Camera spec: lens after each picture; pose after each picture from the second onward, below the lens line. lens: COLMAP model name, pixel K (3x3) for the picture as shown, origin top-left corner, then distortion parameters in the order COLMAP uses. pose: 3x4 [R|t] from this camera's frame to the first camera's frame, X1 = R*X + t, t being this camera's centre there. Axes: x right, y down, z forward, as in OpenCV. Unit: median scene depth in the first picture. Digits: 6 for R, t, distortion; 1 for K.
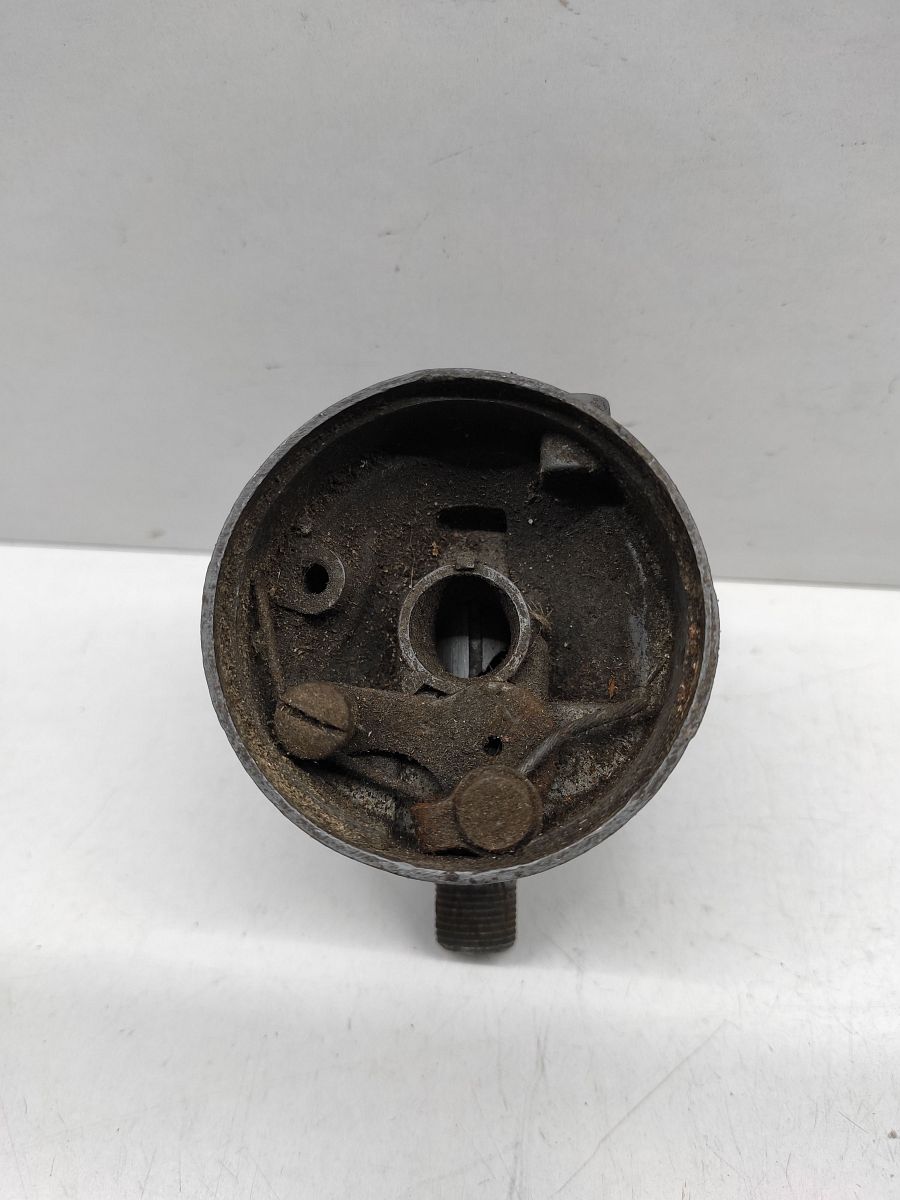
lens RADIAL K [[946.0, 0, 453.4], [0, 946.0, 535.3], [0, 0, 1]] dist [0.003443, -0.053669]
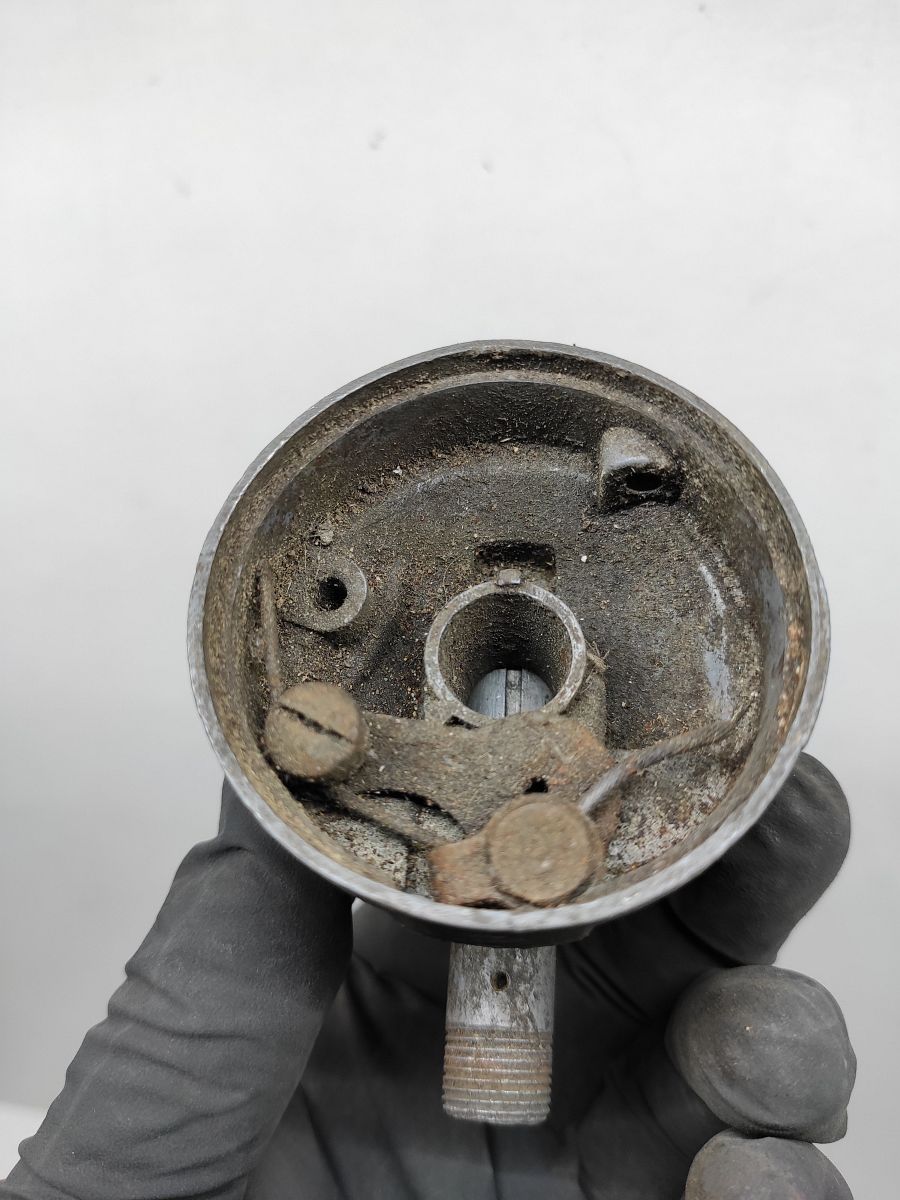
lens RADIAL K [[946.0, 0, 453.4], [0, 946.0, 535.3], [0, 0, 1]] dist [0.003443, -0.053669]
pose [[0.998161, 0.053707, -0.028100, -0.016498], [-0.059472, 0.957320, -0.282846, 0.244794], [0.011710, 0.283997, 0.958754, 0.182675]]
